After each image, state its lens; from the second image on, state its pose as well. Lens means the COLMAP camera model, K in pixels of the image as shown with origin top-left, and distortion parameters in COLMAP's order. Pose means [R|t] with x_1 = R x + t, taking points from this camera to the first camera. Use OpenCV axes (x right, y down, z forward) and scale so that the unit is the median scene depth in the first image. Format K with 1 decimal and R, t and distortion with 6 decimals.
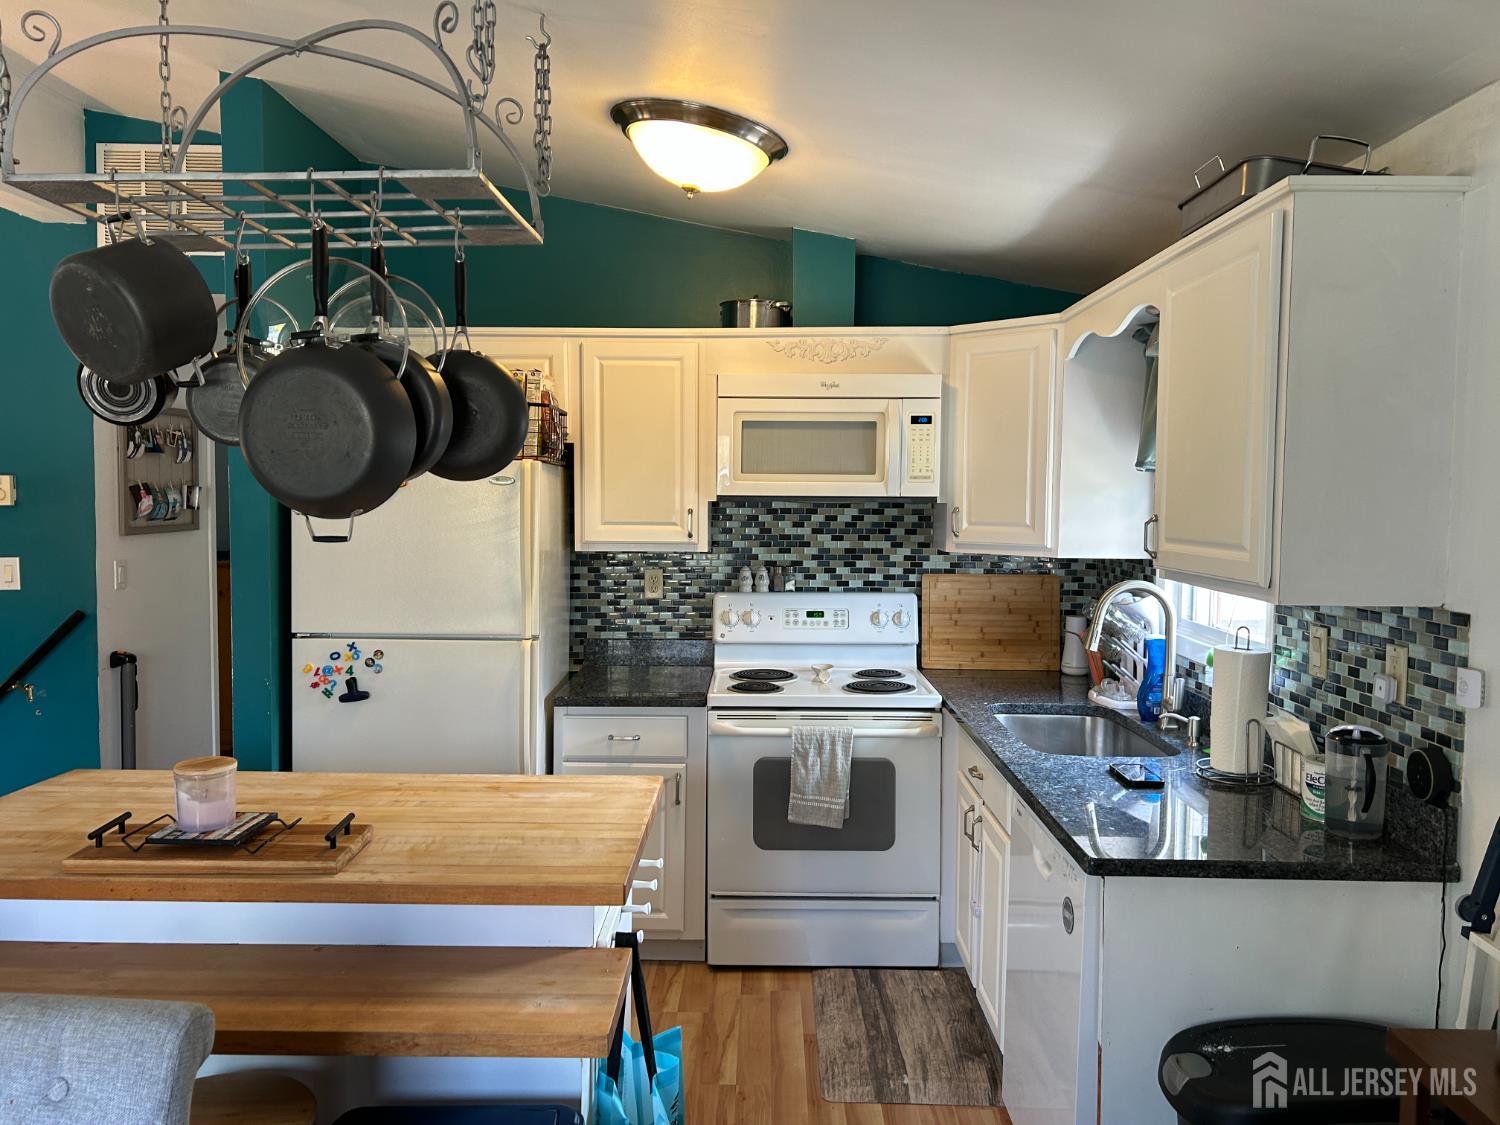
lens RADIAL K [[1120.5, 0, 739.8], [0, 1120.5, 562.4], [0, 0, 1]] dist [0.057361, -0.065828]
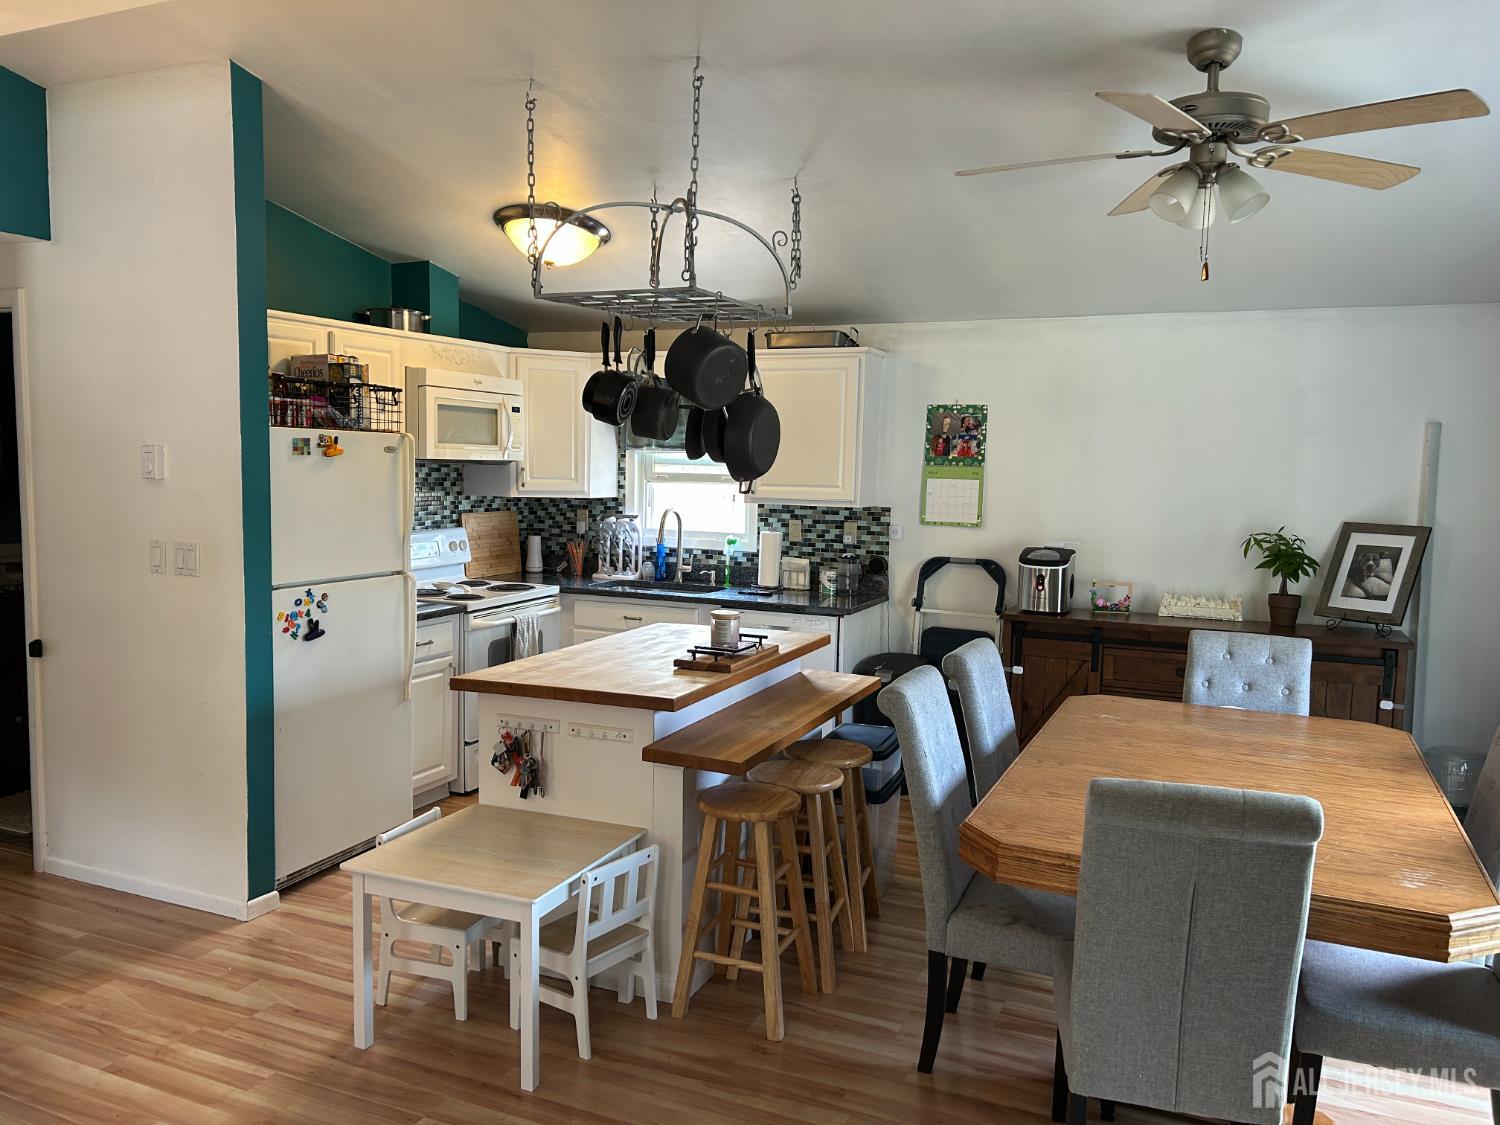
lens RADIAL K [[1114.1, 0, 748.2], [0, 1114.1, 578.1], [0, 0, 1]] dist [0.051250, -0.003801]
pose [[0.378182, -0.097271, 0.920607, -1.186763], [0.039570, 0.995254, 0.088903, -0.023411], [-0.924885, 0.002807, 0.380236, 0.141663]]
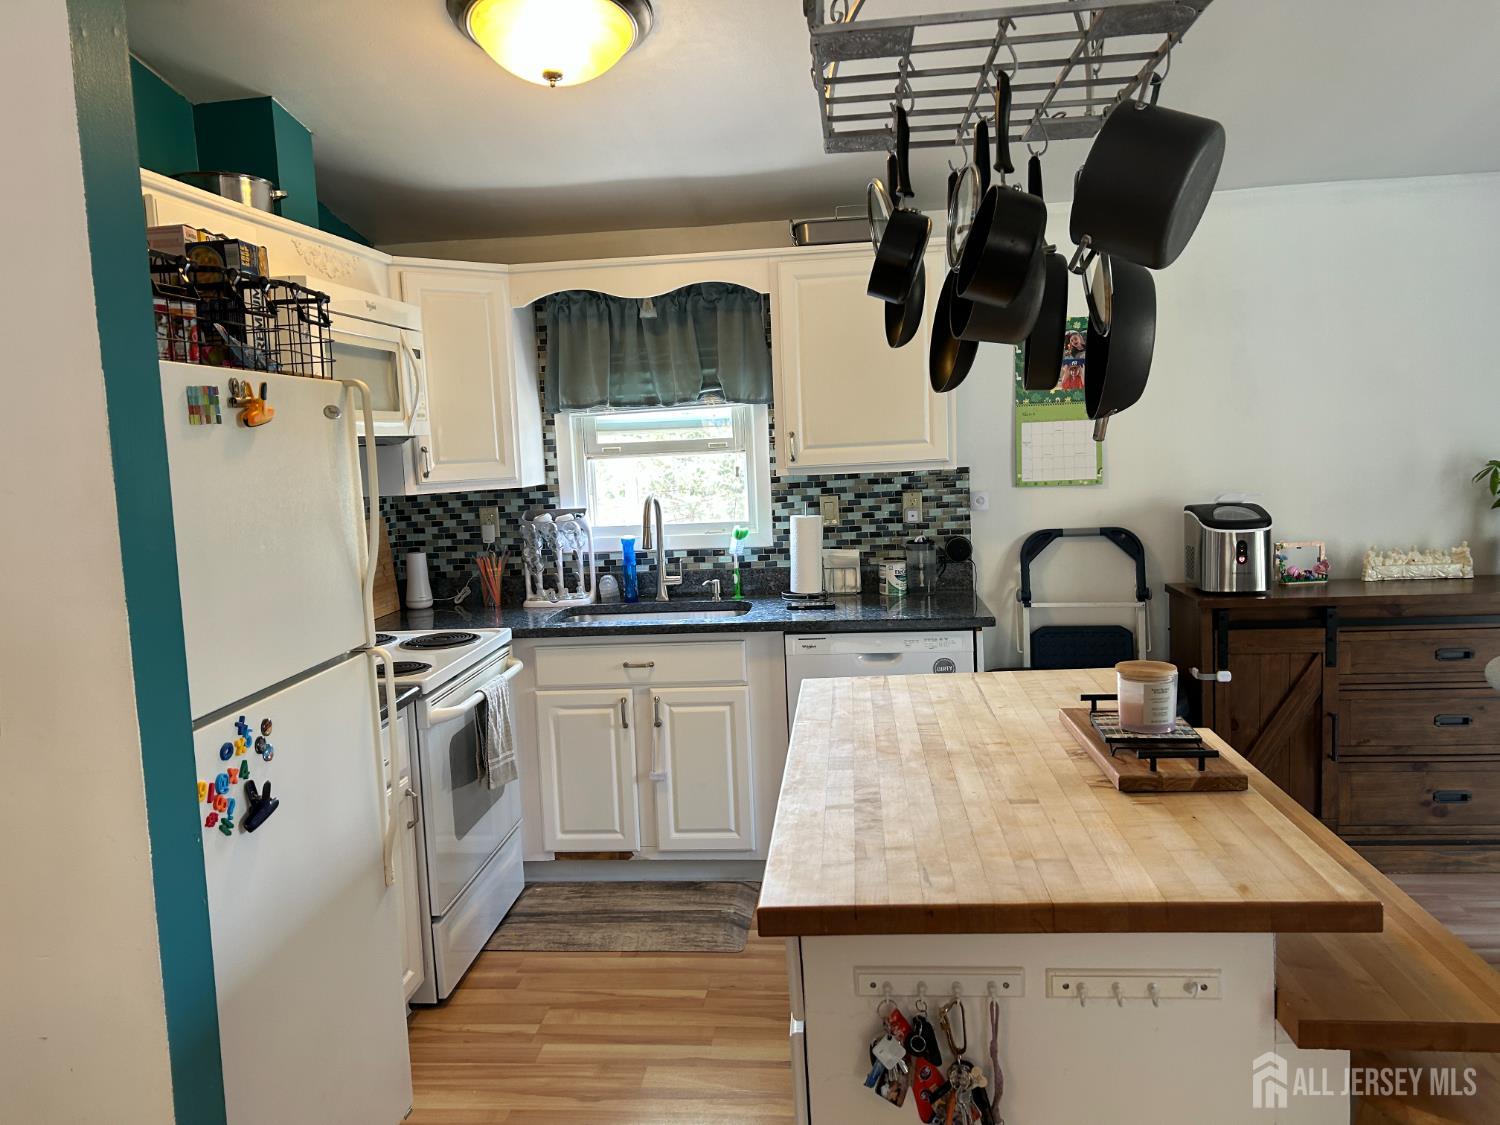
lens RADIAL K [[1120.5, 0, 739.8], [0, 1120.5, 562.4], [0, 0, 1]] dist [0.057361, -0.065828]
pose [[0.087452, -0.123749, 0.988452, -0.807323], [0.107407, 0.987641, 0.114145, -0.034450], [-0.990361, 0.096185, 0.099663, 0.683700]]
